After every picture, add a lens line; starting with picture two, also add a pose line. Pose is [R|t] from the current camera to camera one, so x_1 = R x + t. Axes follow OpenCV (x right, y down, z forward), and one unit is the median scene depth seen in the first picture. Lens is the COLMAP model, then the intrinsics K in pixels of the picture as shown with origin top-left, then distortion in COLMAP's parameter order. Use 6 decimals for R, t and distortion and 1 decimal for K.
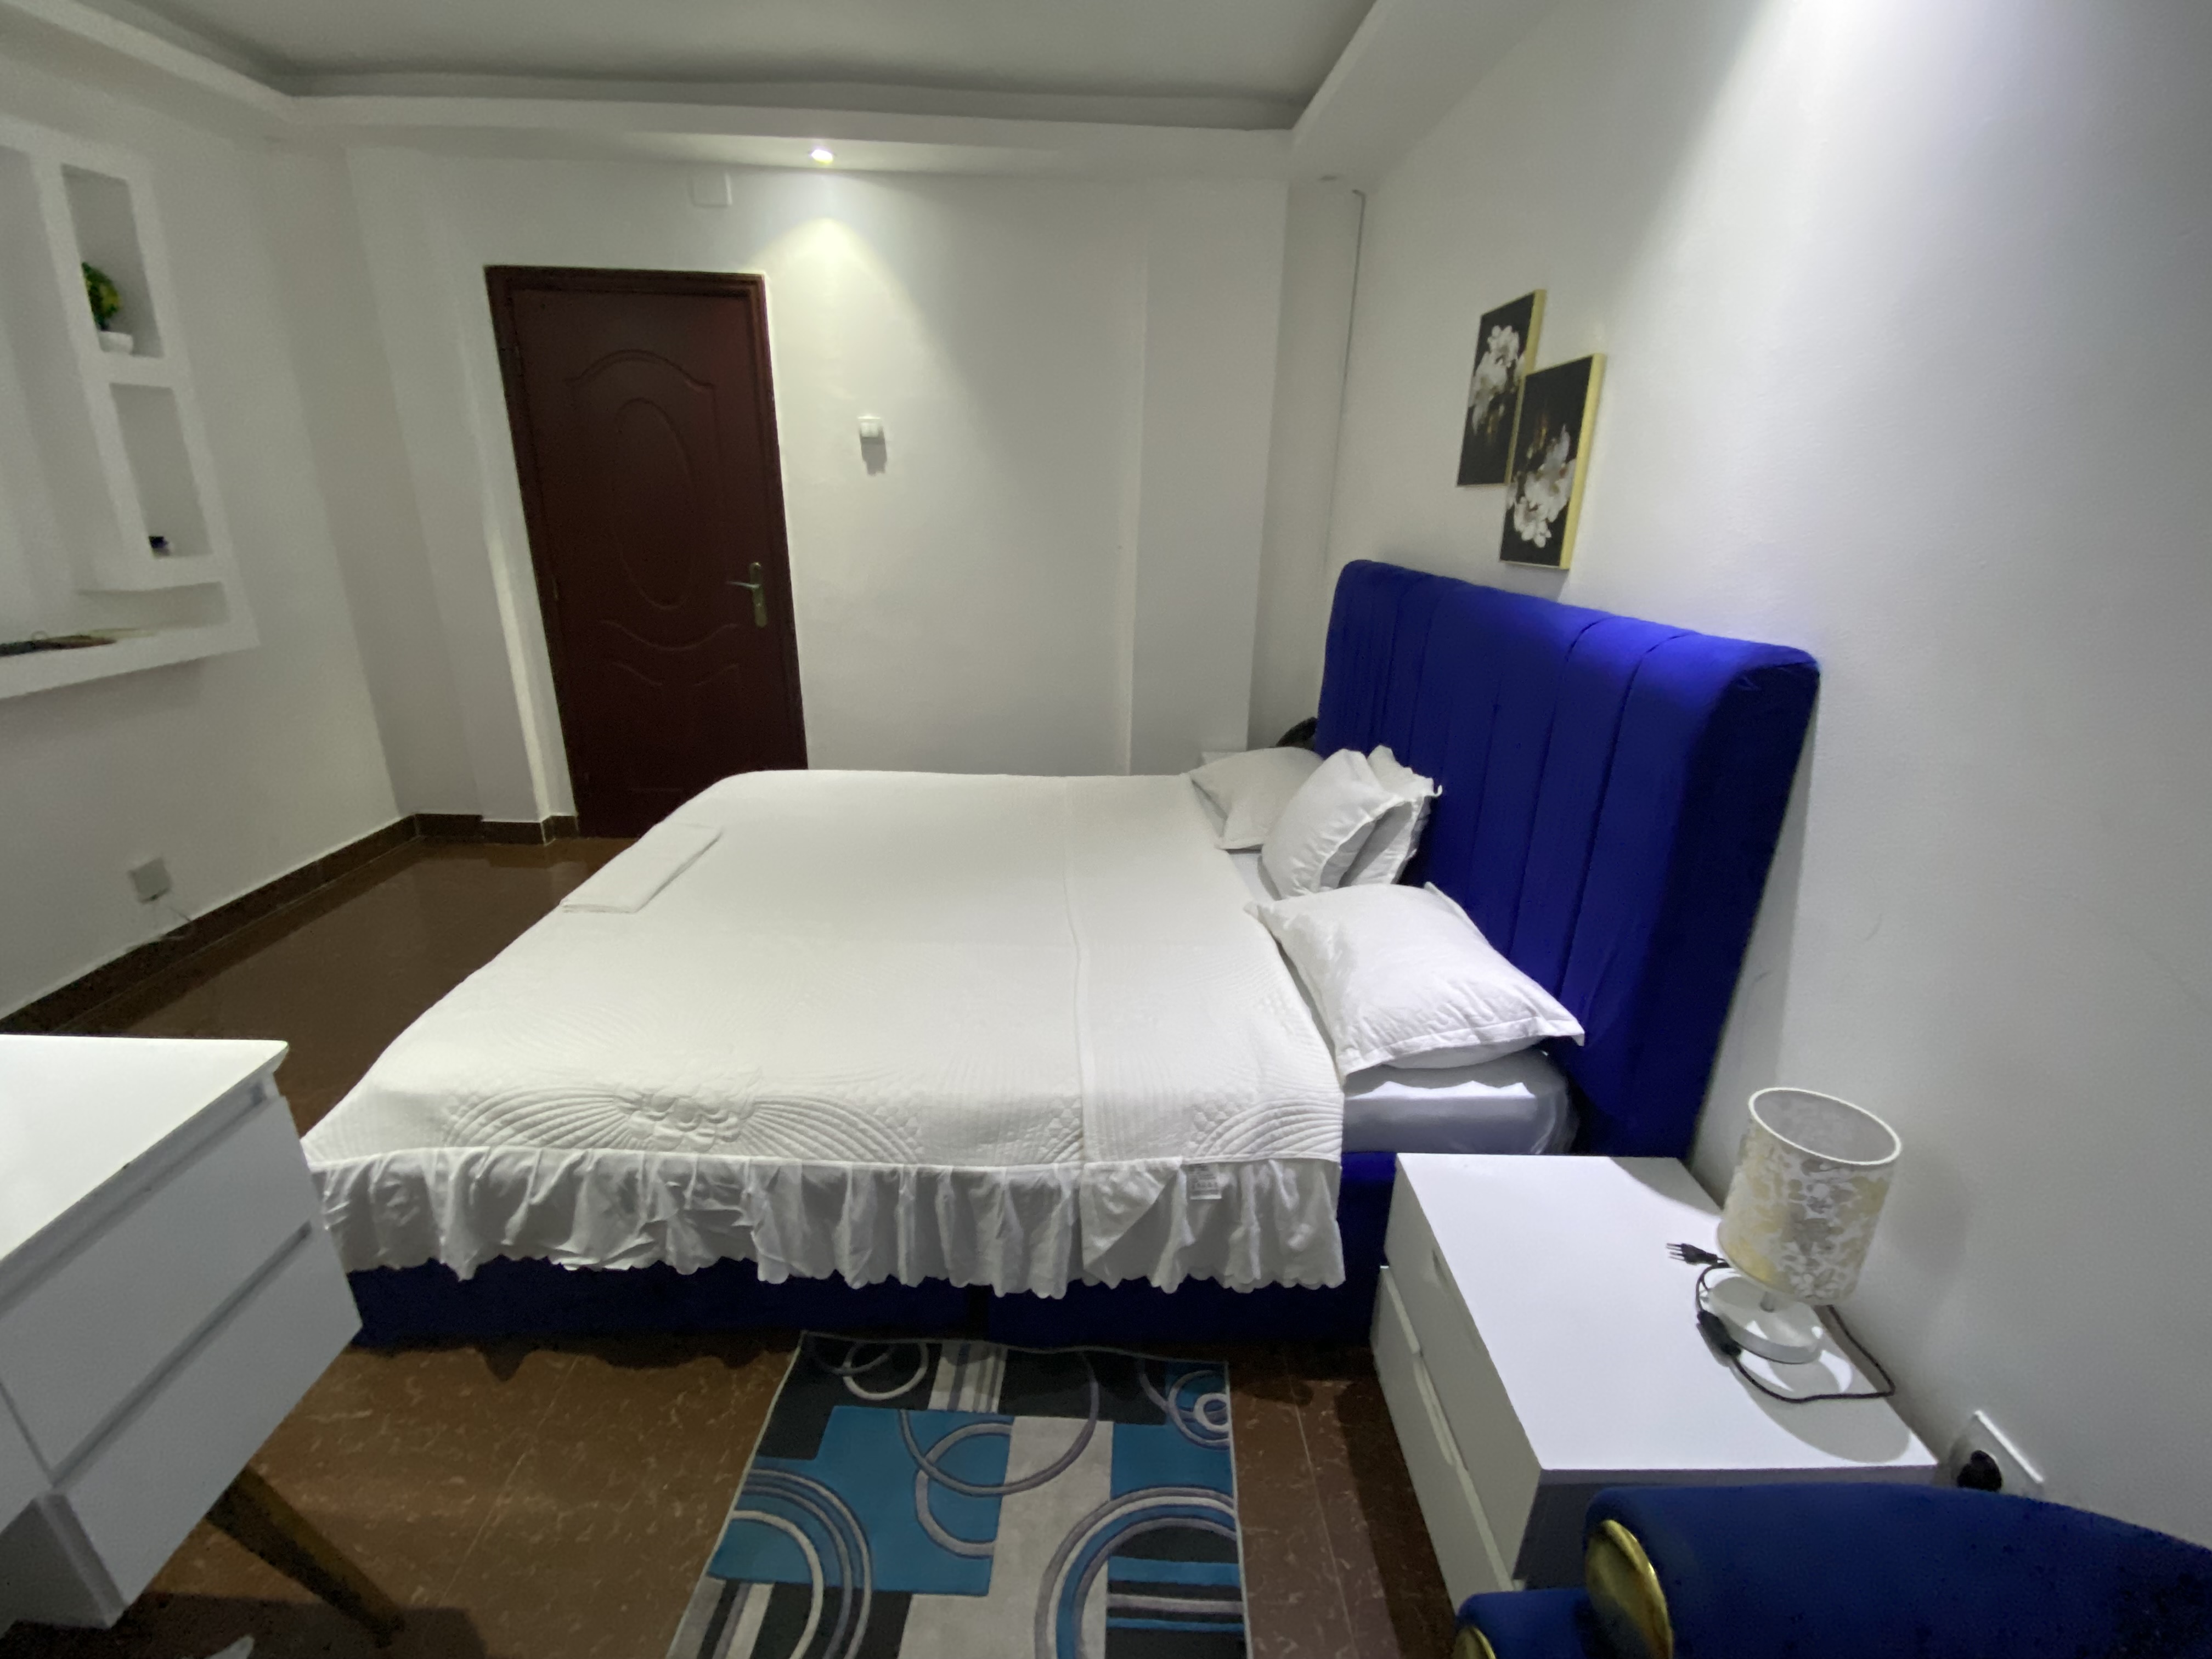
lens RADIAL K [[925.9, 0, 1103.8], [0, 925.9, 825.5], [0, 0, 1]] dist [0.051895, -0.049974]
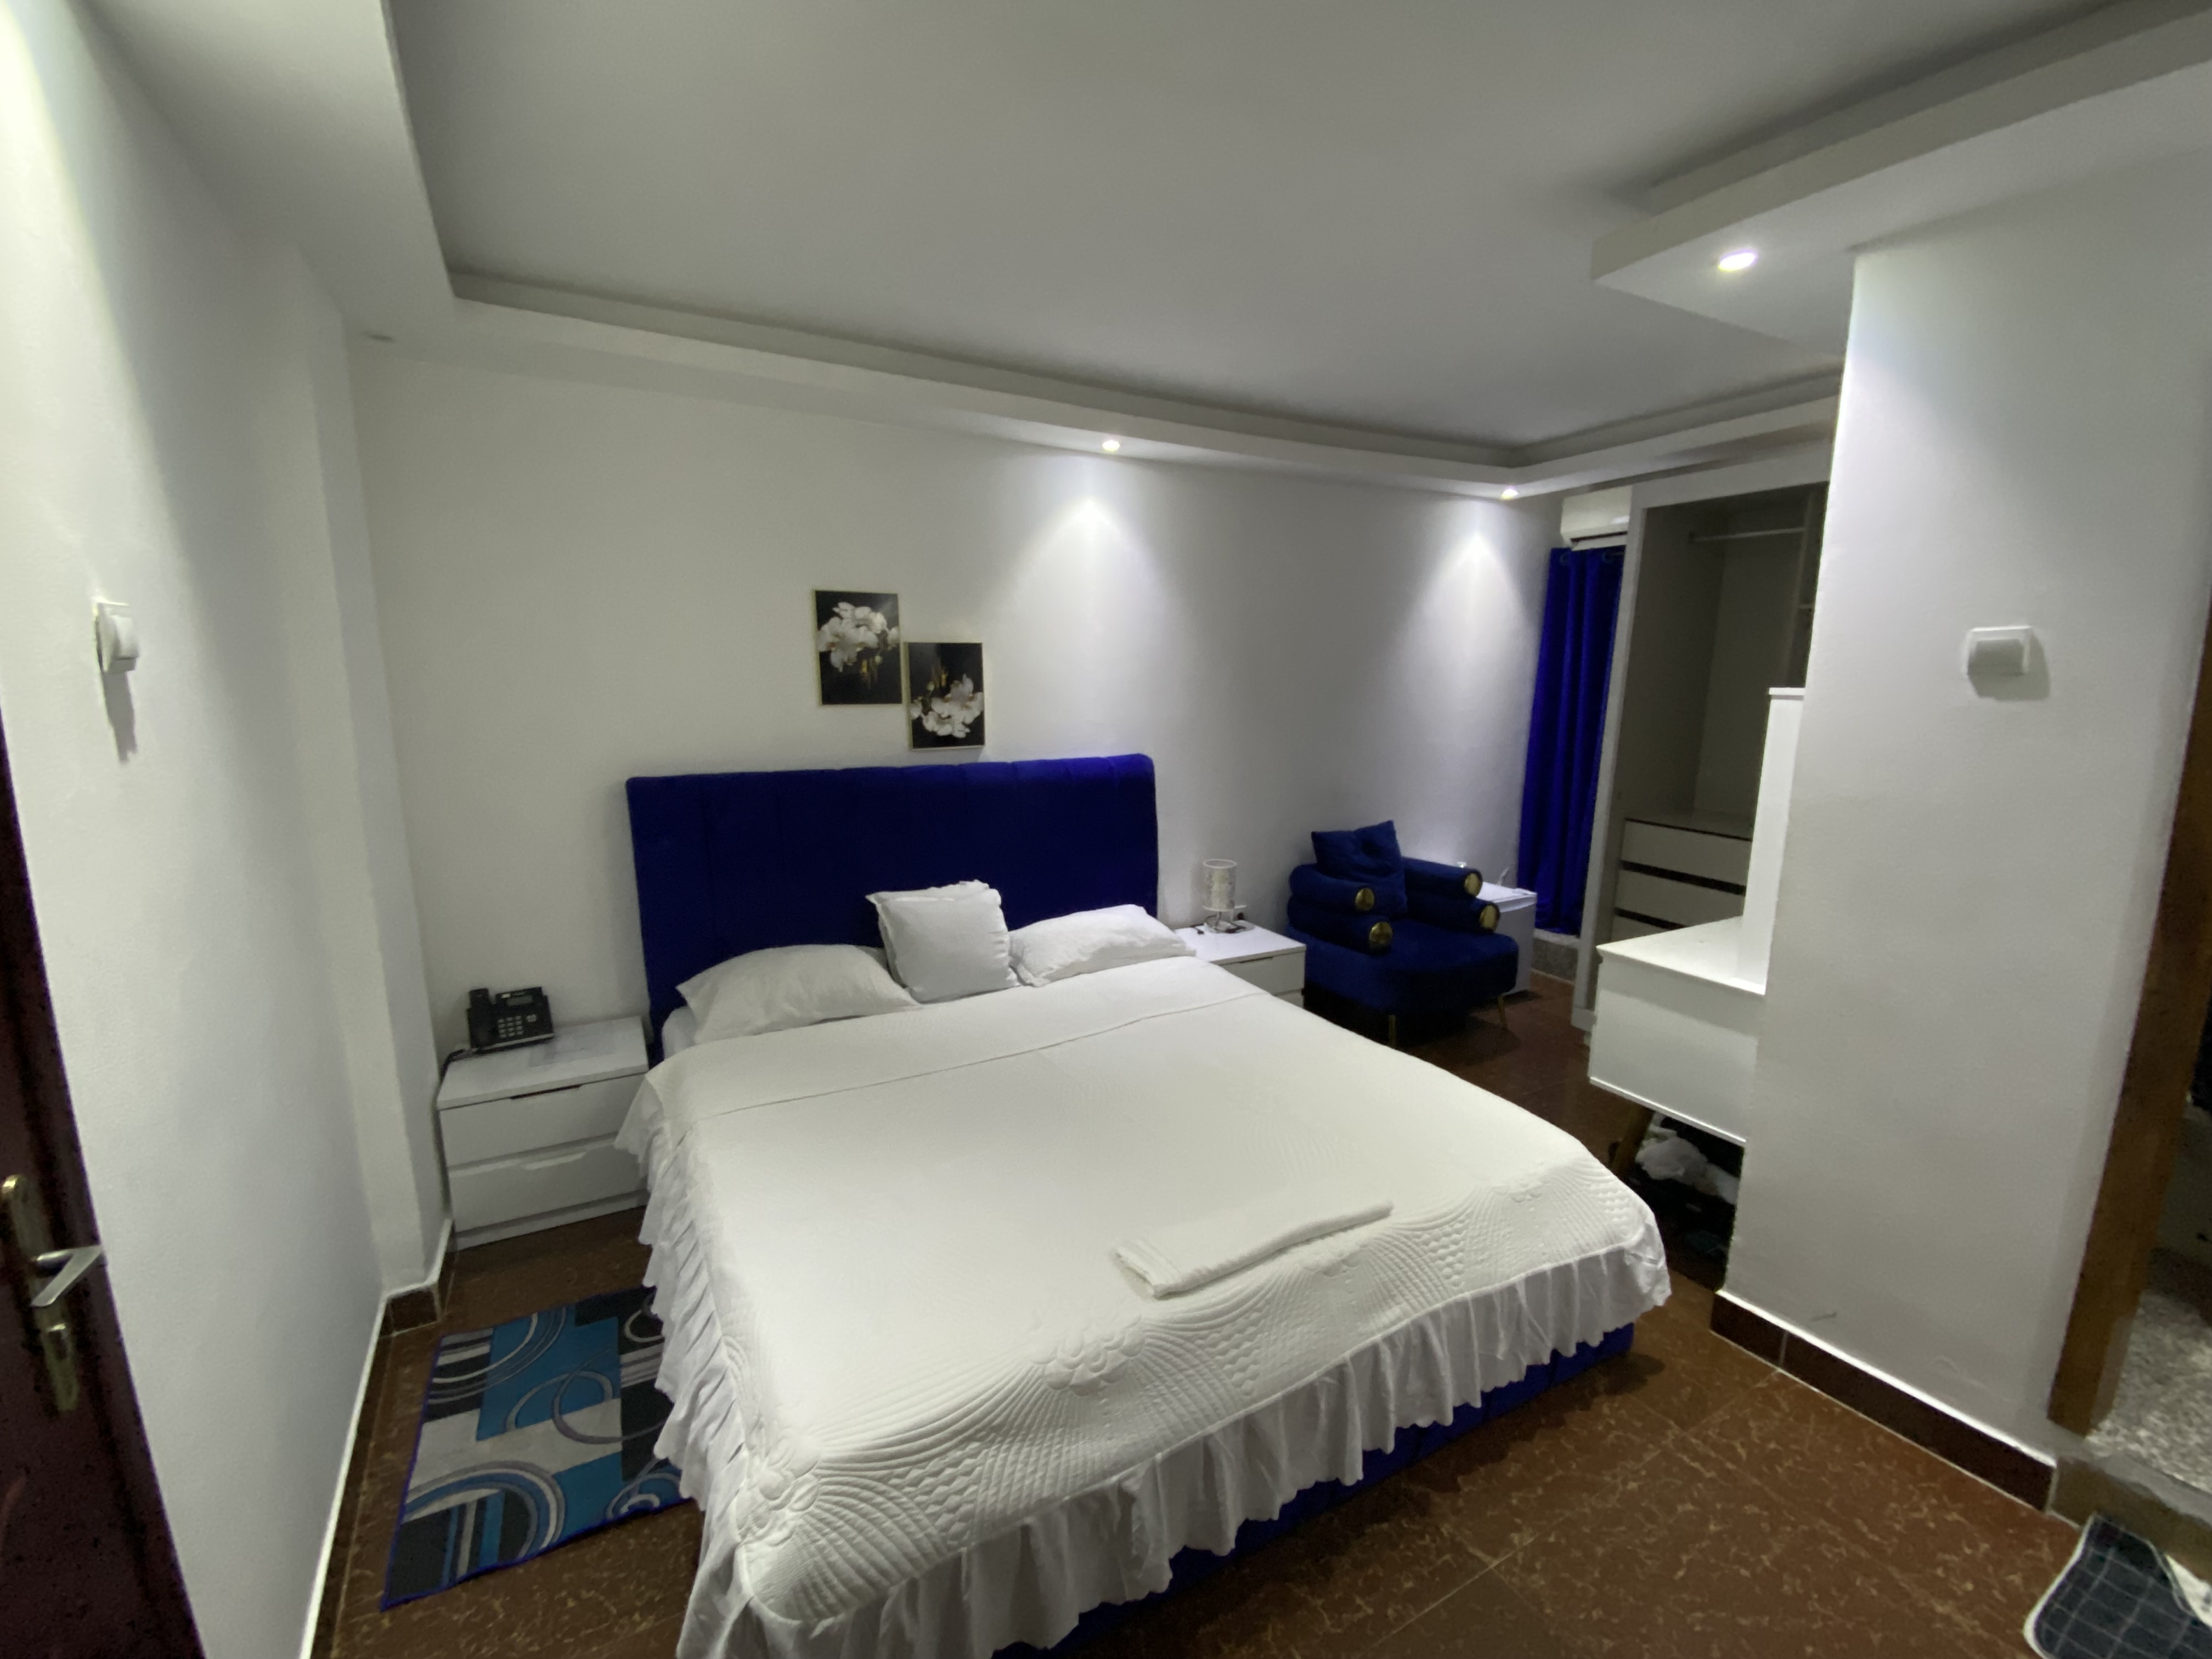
lens RADIAL K [[903.5, 0, 1106.0], [0, 903.5, 829.5], [0, 0, 1]] dist [-0.000860, -0.006913]
pose [[-0.455347, -0.172951, 0.873354, -1.570076], [0.279552, 0.903565, 0.324685, -0.814230], [-0.845287, 0.391992, -0.363087, 1.915109]]
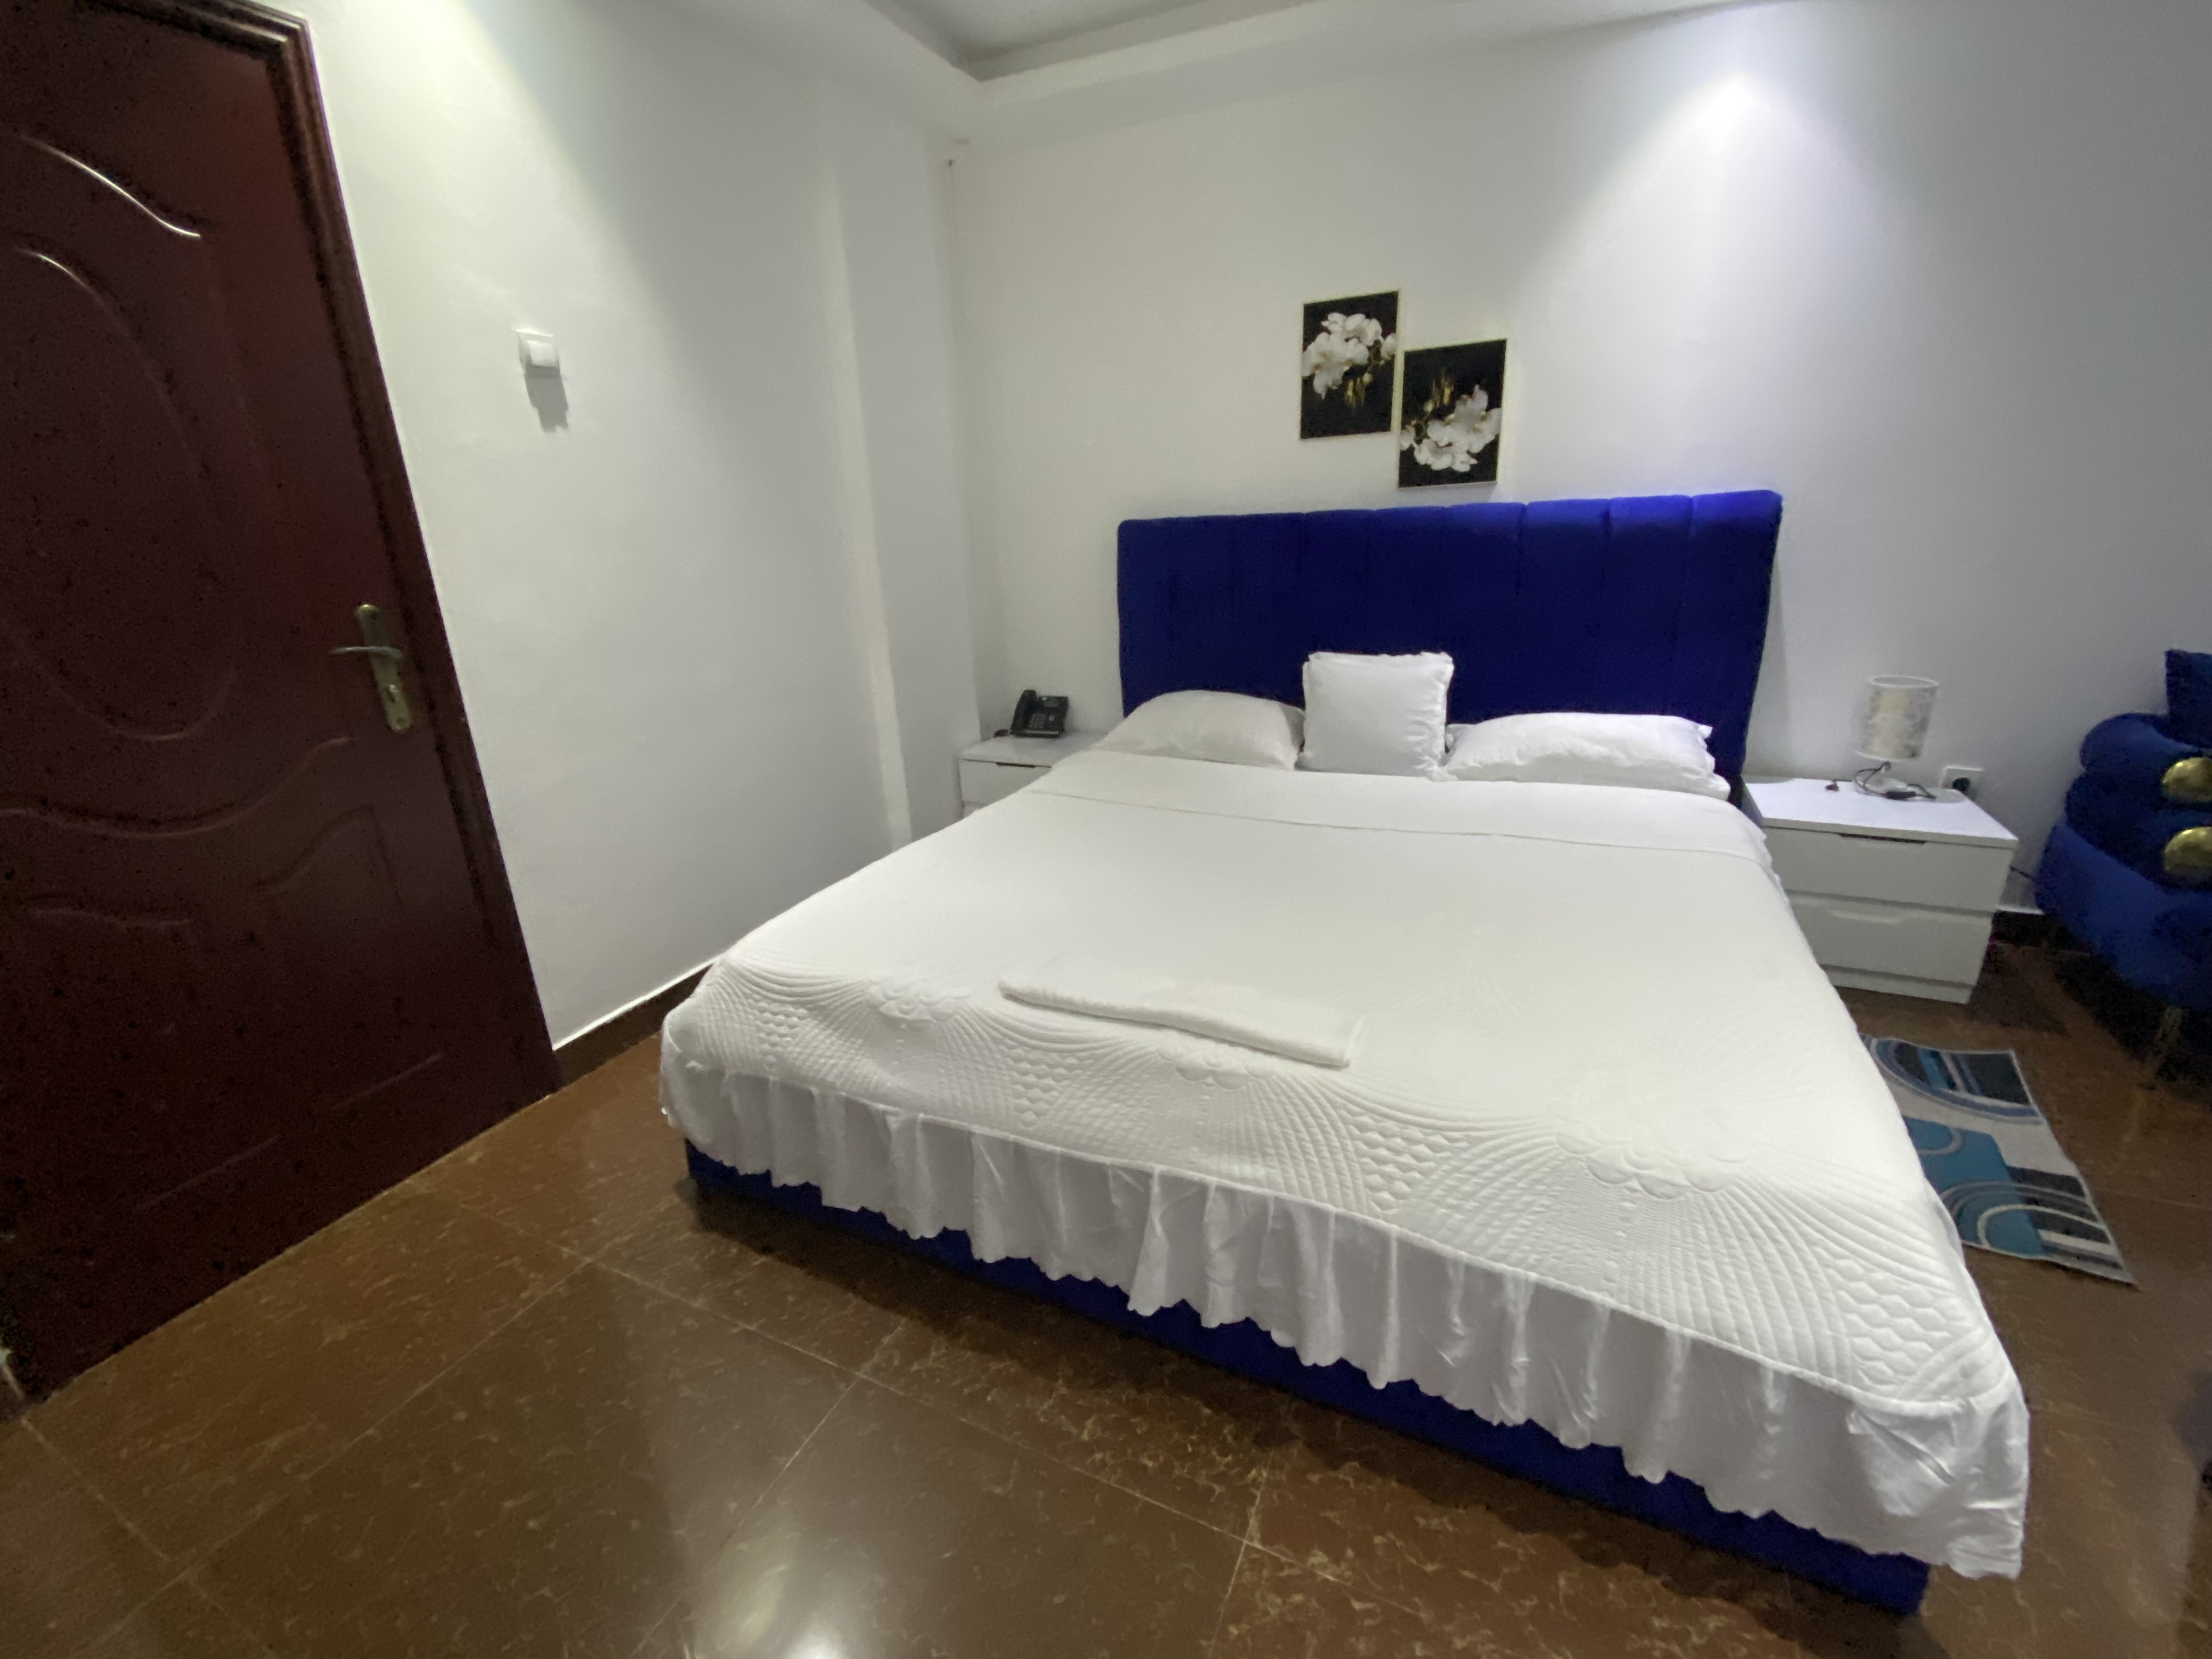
lens RADIAL K [[932.7, 0, 1110.4], [0, 932.7, 820.1], [0, 0, 1]] dist [0.061160, -0.052356]
pose [[0.446200, -0.313563, 0.838203, -1.528947], [0.341206, 0.925469, 0.164574, -0.295379], [-0.827335, 0.212567, 0.519934, 1.057541]]
